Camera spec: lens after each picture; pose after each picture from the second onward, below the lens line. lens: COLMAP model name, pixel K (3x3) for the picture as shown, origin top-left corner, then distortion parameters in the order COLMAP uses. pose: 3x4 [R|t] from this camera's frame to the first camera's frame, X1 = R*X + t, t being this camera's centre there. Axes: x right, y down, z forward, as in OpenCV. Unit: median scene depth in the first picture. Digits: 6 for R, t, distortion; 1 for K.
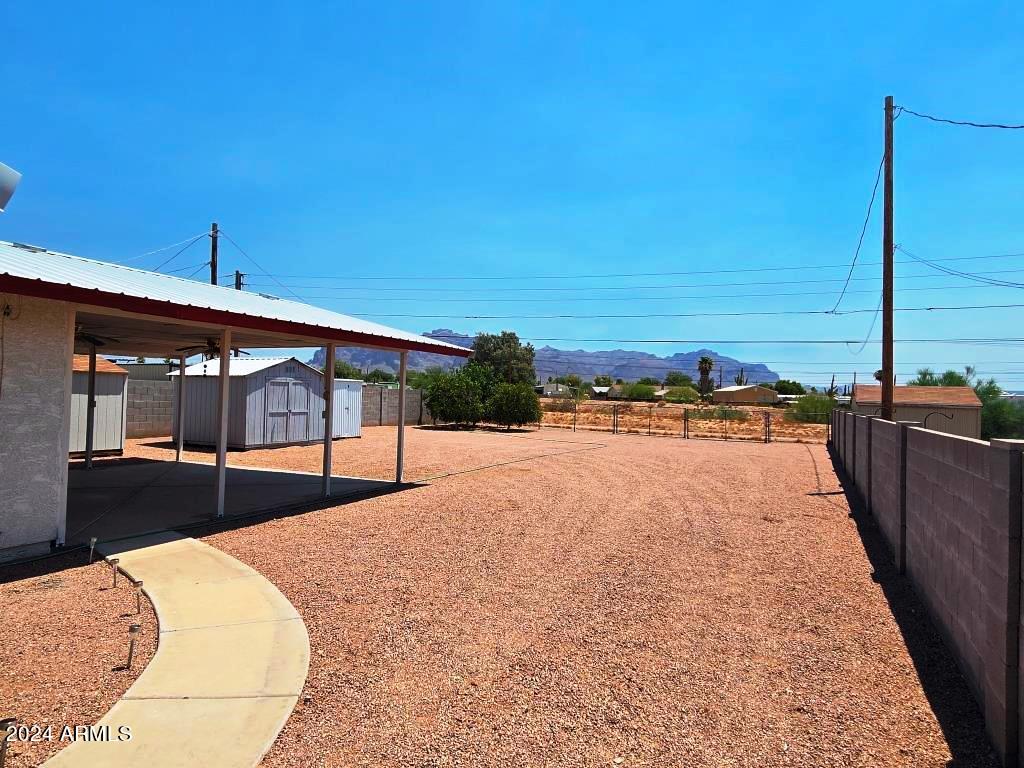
lens RADIAL K [[611.9, 0, 508.8], [0, 611.9, 383.6], [0, 0, 1]] dist [0.004181, -0.007851]
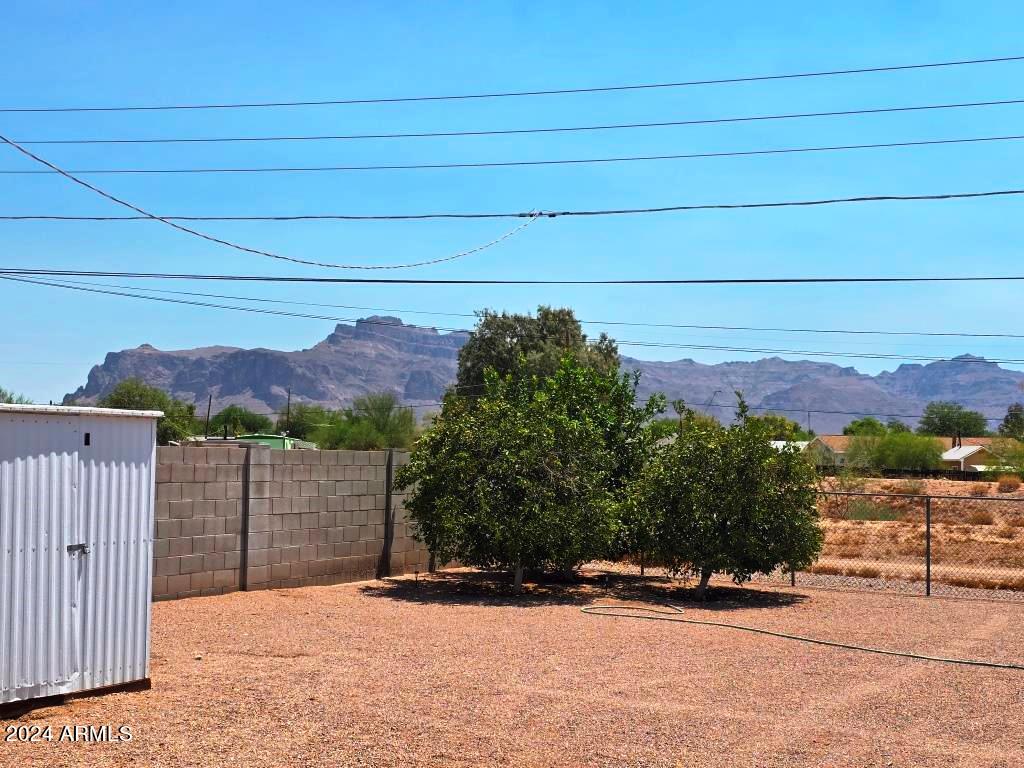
lens RADIAL K [[1362.2, 0, 531.7], [0, 1362.2, 381.9], [0, 0, 1]] dist [0.114582, 0.000000]
pose [[0.999947, -0.009751, 0.003250, -0.086111], [0.009872, 0.999165, -0.039640, 0.003714], [-0.002861, 0.039670, 0.999209, 0.403845]]
